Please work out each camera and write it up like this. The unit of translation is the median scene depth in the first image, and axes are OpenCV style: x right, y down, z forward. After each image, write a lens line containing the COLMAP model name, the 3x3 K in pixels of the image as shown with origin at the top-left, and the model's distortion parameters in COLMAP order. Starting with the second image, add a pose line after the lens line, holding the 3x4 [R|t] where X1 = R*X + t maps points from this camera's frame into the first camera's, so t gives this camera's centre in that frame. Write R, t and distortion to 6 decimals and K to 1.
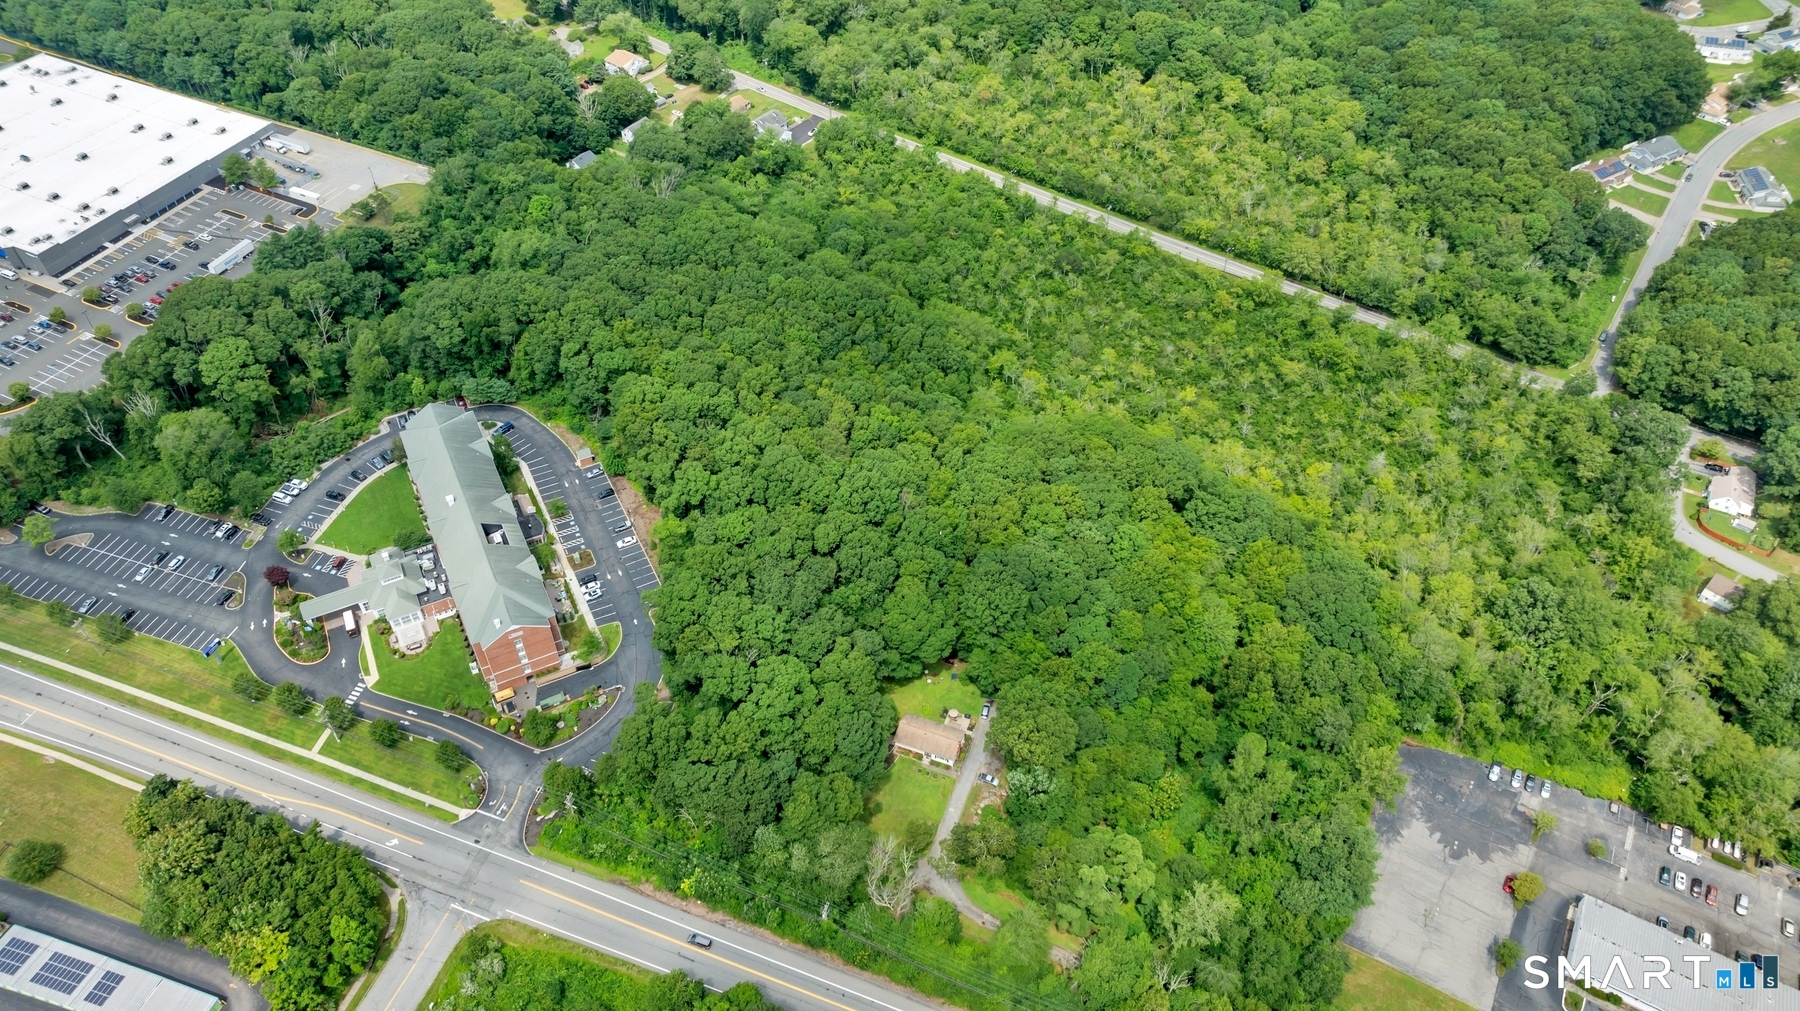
lens RADIAL K [[1262.8, 0, 896.7], [0, 1262.8, 505.6], [0, 0, 1]] dist [-0.041839, 0.041865]
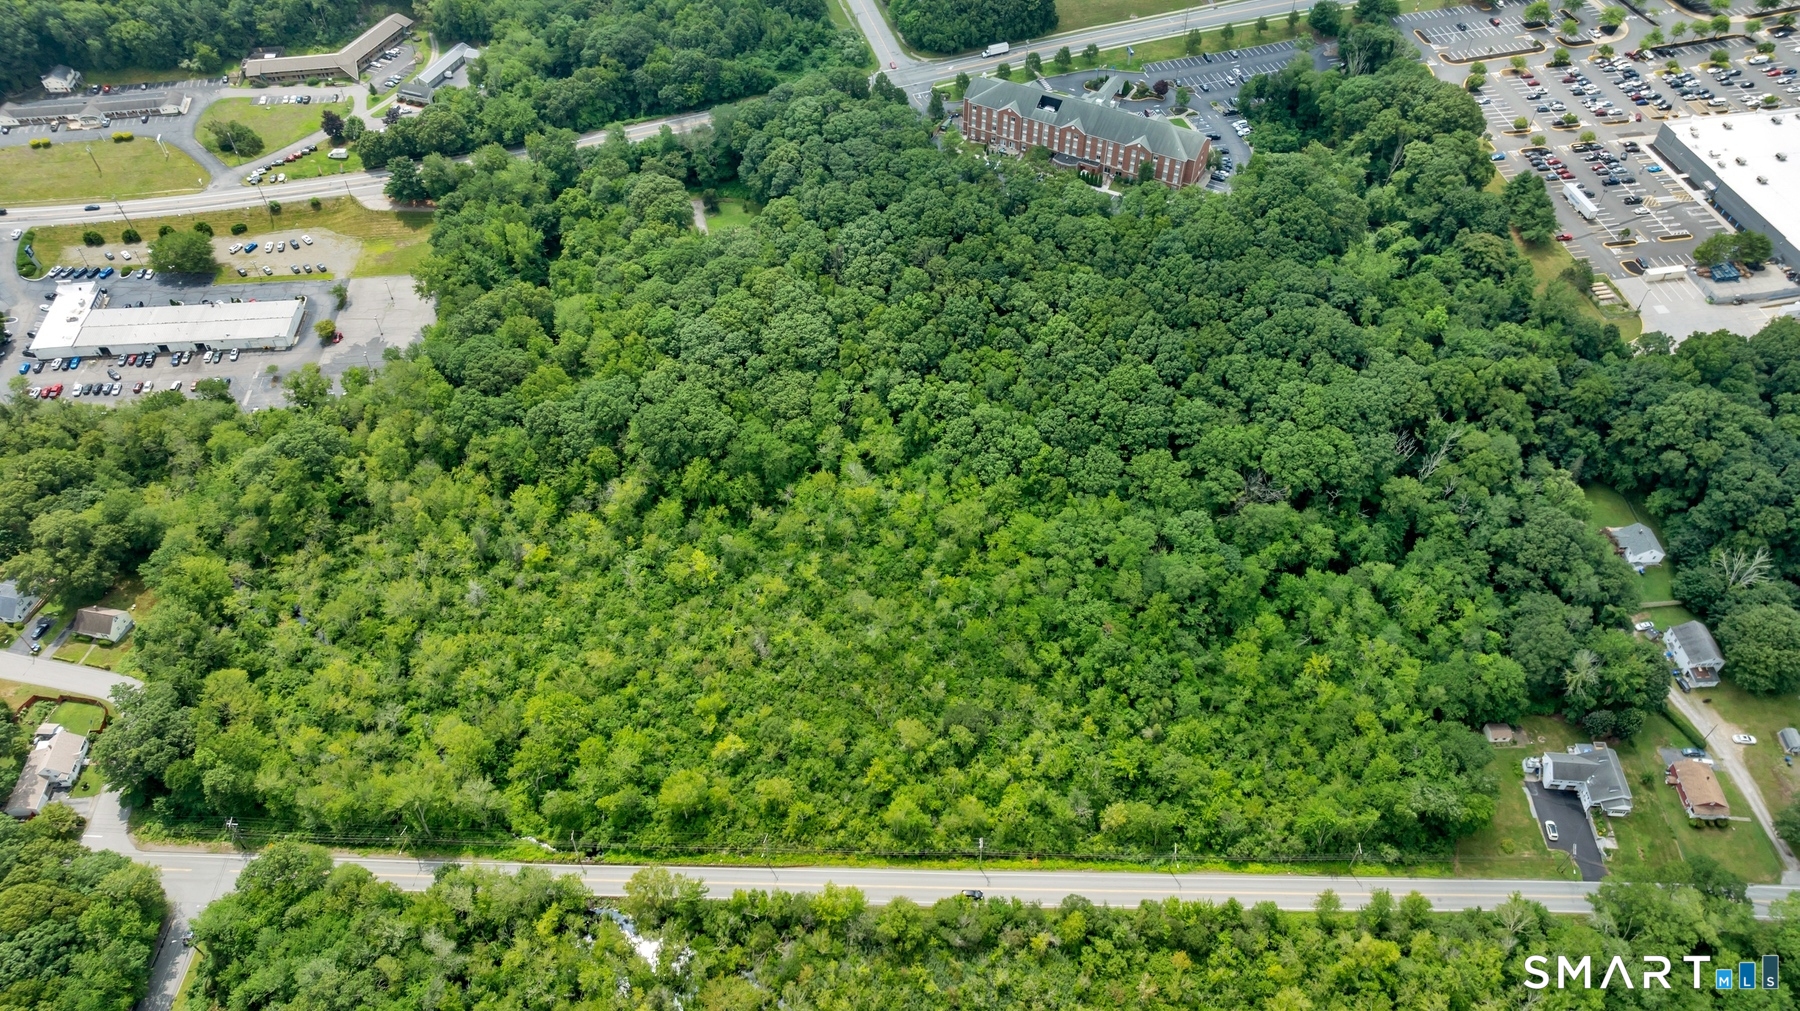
lens RADIAL K [[1270.1, 0, 896.8], [0, 1270.1, 500.6], [0, 0, 1]] dist [-0.043368, 0.043190]
pose [[-0.823447, 0.411843, -0.390283, 0.451924], [-0.406587, 0.051472, 0.912161, -0.951642], [0.395756, 0.909800, 0.125066, 0.933377]]
